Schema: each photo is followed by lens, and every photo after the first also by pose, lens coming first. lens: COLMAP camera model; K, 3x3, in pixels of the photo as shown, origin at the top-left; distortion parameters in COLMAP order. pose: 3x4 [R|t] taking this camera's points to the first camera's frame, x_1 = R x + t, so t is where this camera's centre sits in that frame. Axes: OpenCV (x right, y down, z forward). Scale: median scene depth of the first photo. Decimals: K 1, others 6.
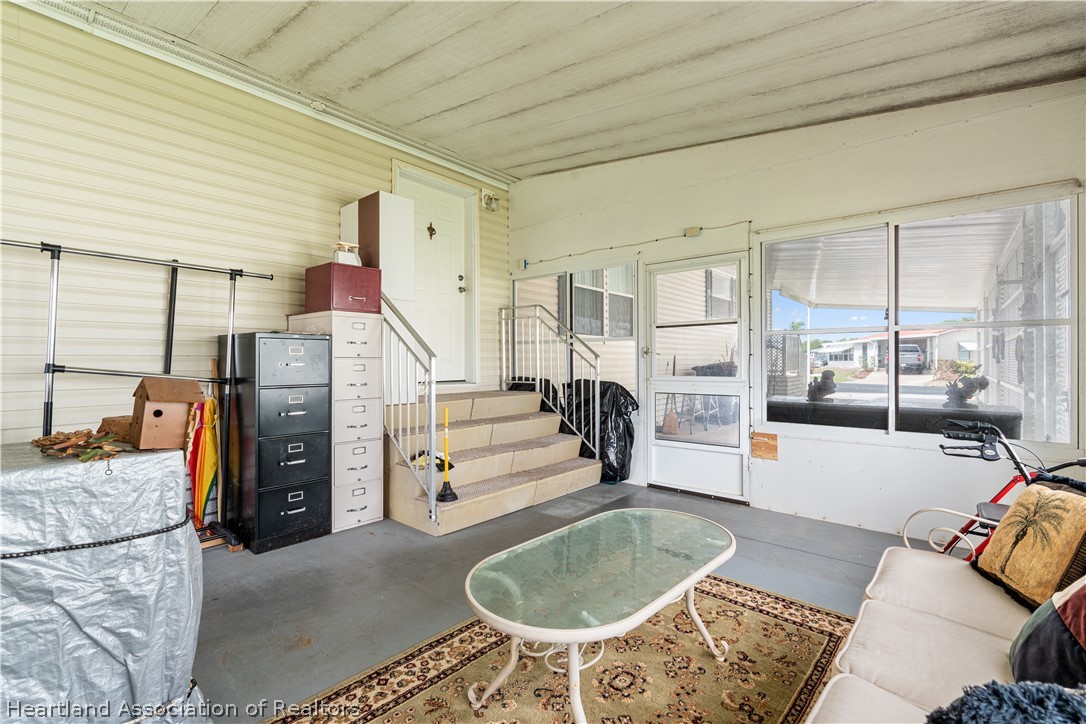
lens RADIAL K [[490.7, 0, 545.9], [0, 490.7, 365.8], [0, 0, 1]] dist [-0.001783, 0.000569]
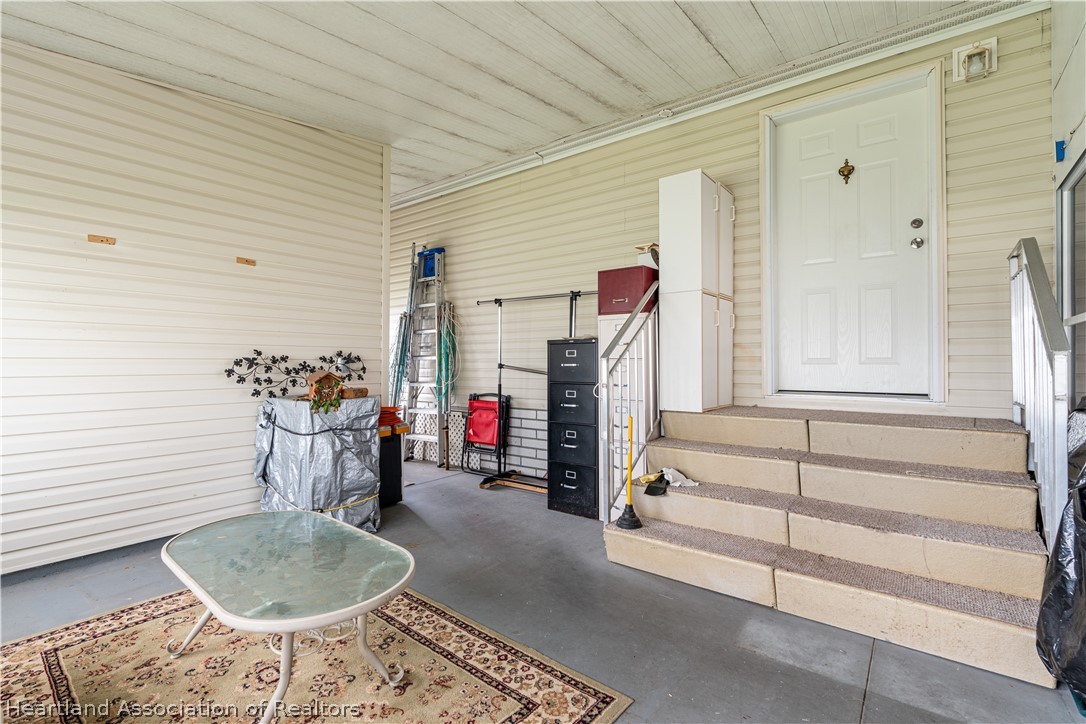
lens RADIAL K [[473.9, 0, 543.0], [0, 473.9, 362.0], [0, 0, 1]] dist [-0.001979, 0.000049]
pose [[0.073939, -0.001700, -0.997261, 0.626410], [-0.006474, 0.999977, -0.002185, -0.006009], [0.997242, 0.006618, 0.073926, 0.830207]]
